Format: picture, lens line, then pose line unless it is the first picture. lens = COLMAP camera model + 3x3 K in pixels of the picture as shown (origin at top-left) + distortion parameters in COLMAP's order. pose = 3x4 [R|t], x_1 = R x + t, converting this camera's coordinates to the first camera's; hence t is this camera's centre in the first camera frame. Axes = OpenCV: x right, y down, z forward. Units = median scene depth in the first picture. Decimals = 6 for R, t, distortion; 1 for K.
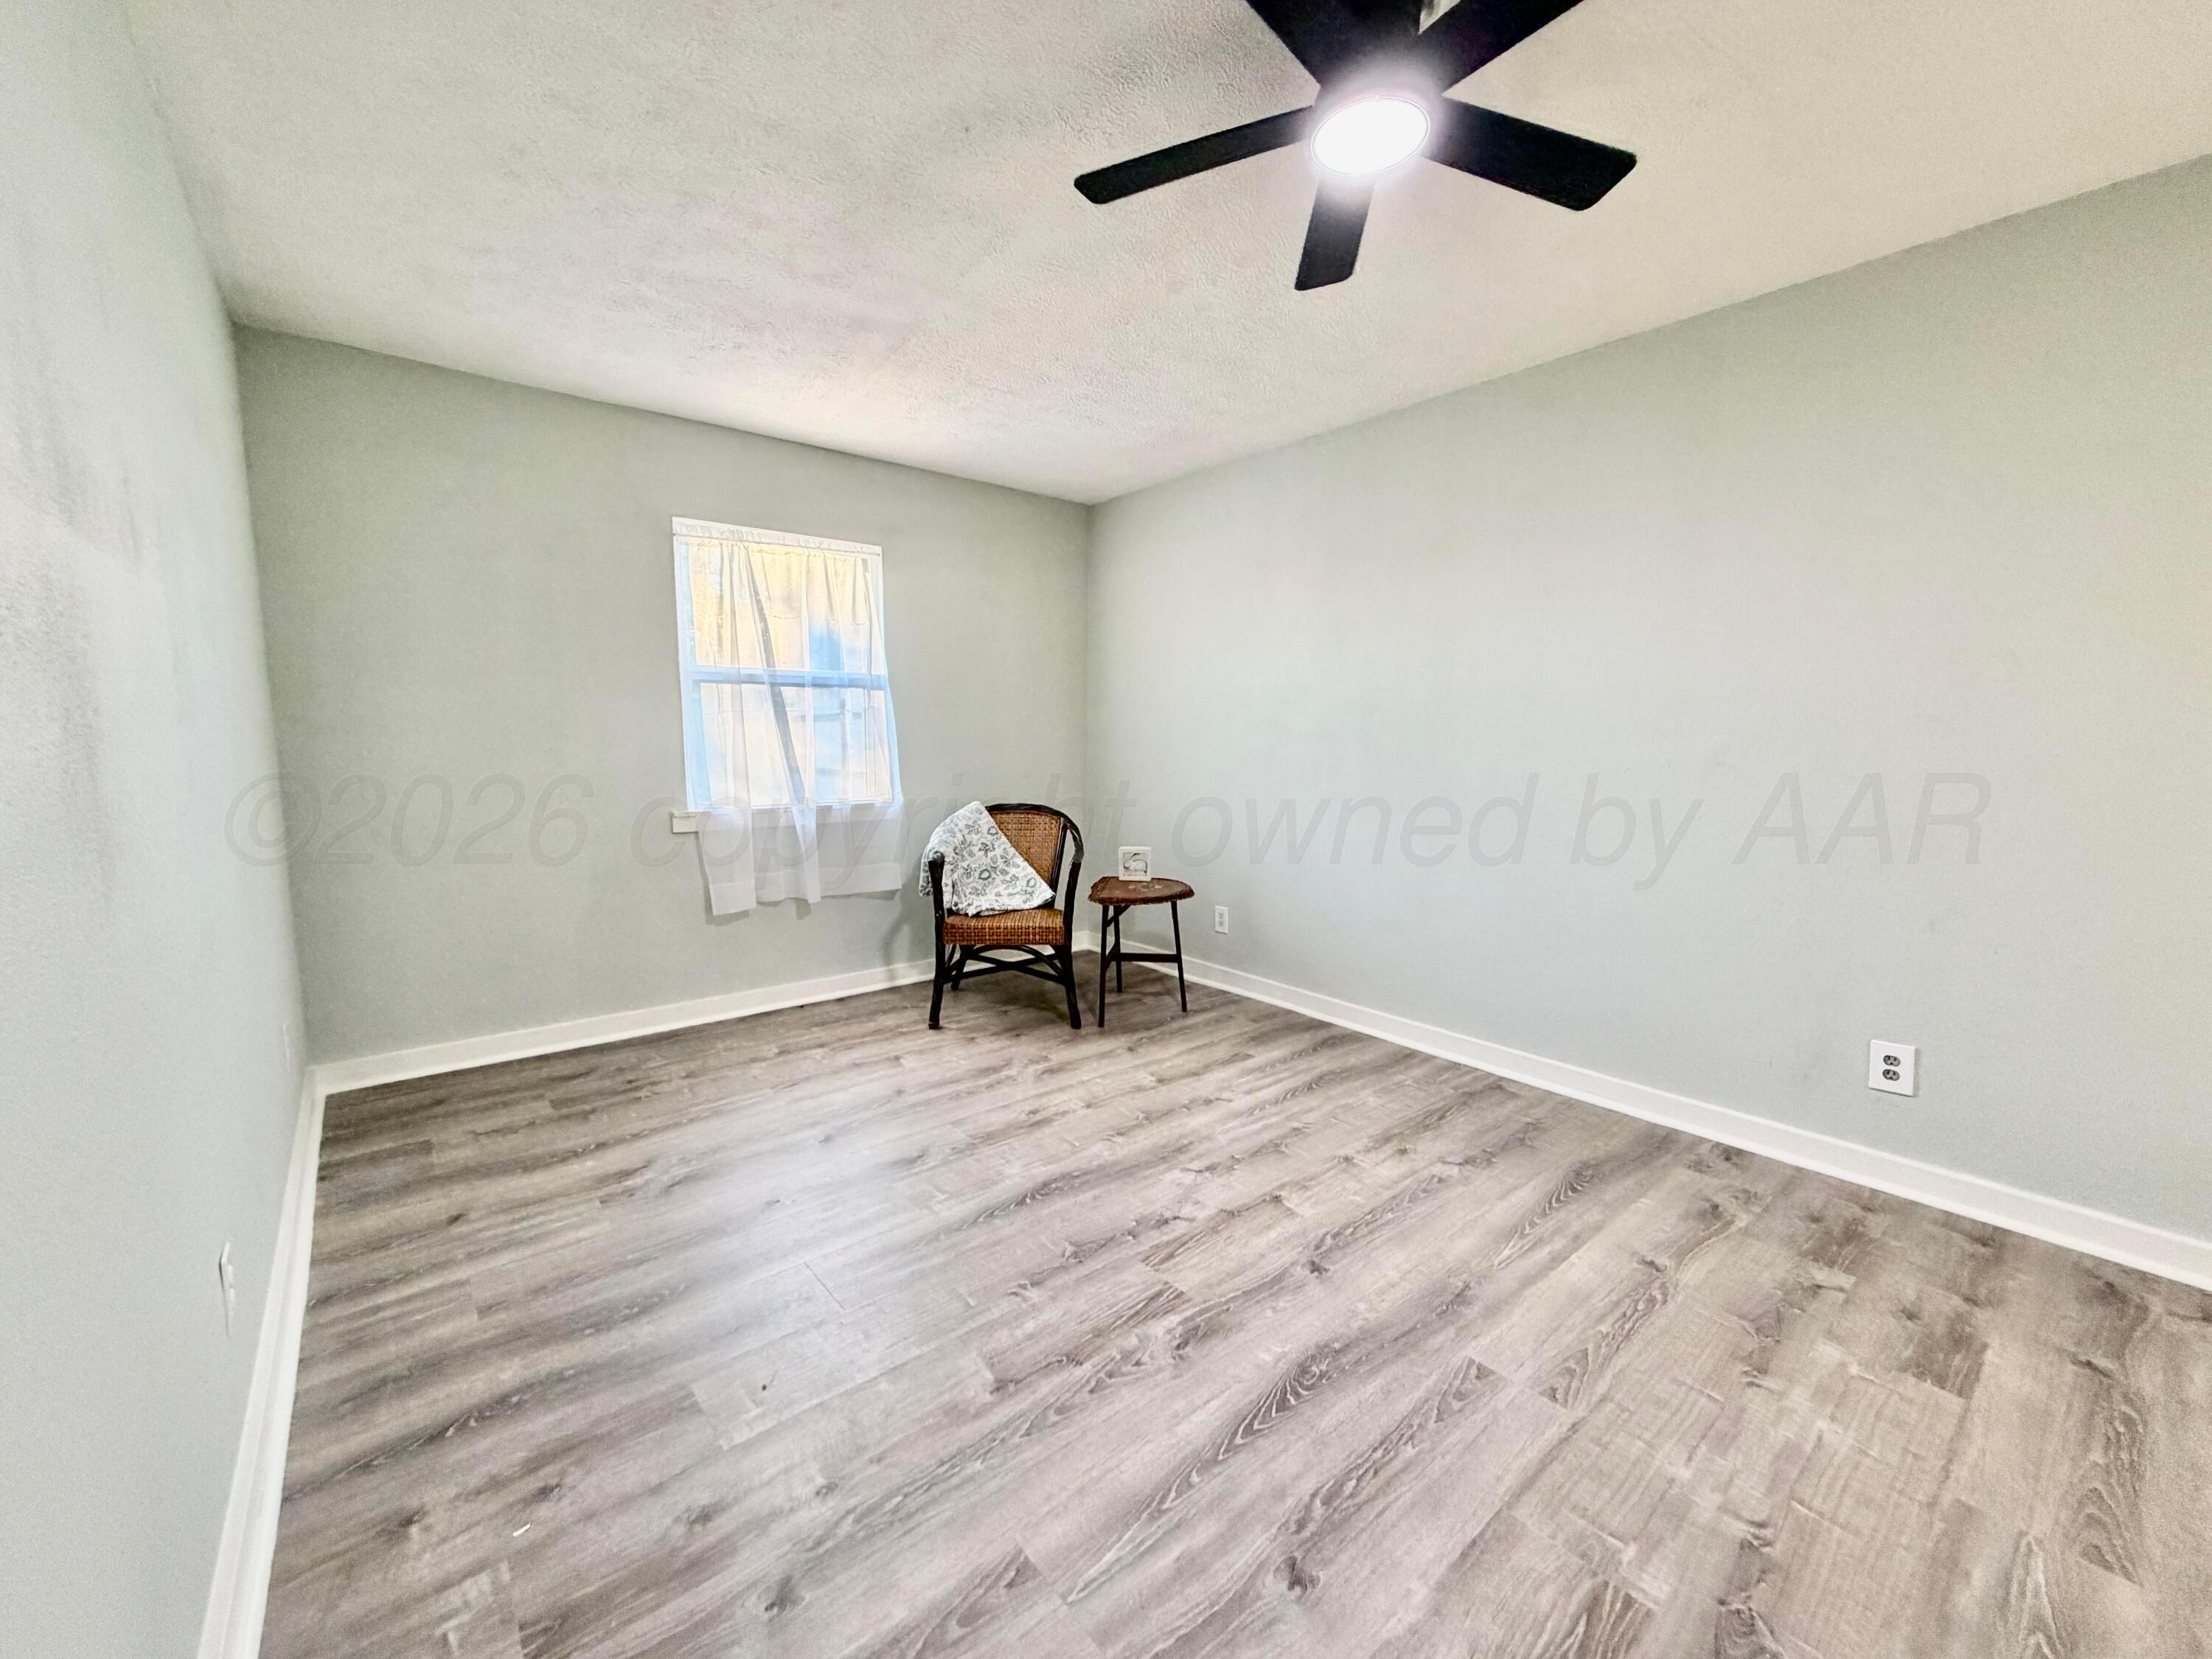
lens RADIAL K [[877.8, 0, 1099.6], [0, 877.8, 831.4], [0, 0, 1]] dist [0.001098, 0.000224]
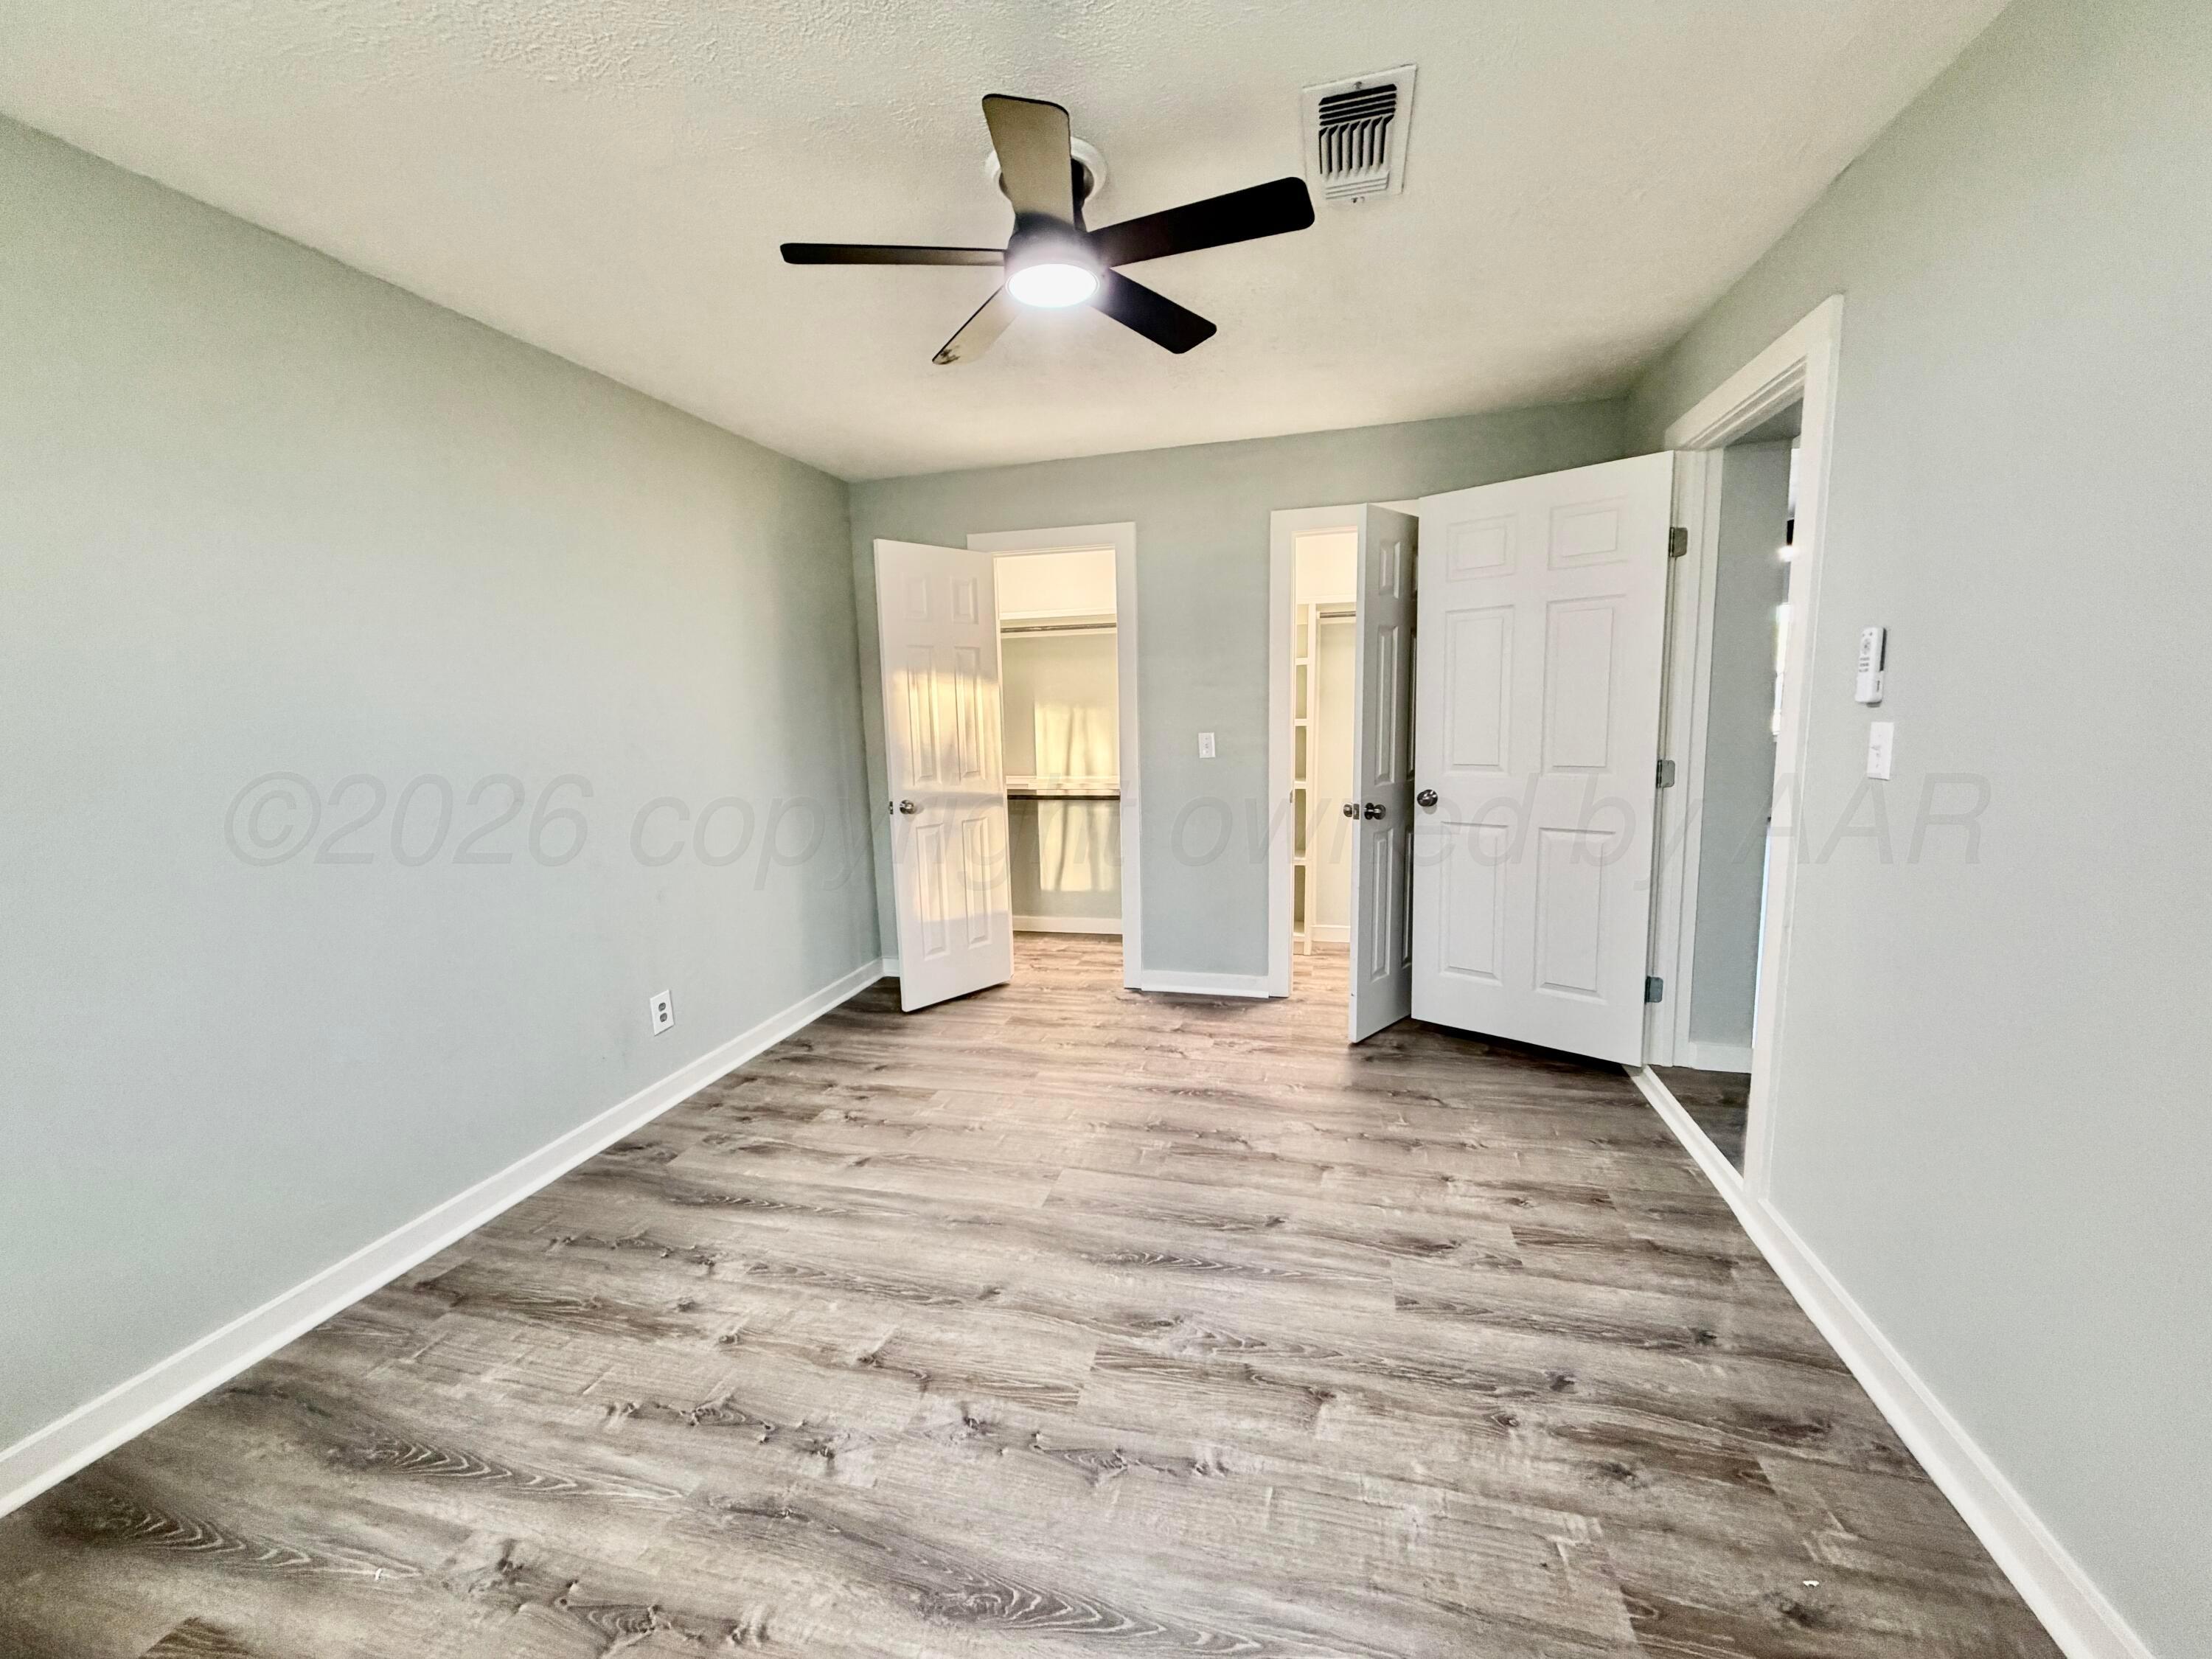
lens RADIAL K [[877.8, 0, 1099.6], [0, 877.8, 831.4], [0, 0, 1]] dist [0.001098, 0.000224]
pose [[-0.576336, -0.107719, 0.810082, -0.593825], [0.116648, 0.970281, 0.212010, -0.227758], [-0.808845, 0.216684, -0.546643, 1.318474]]
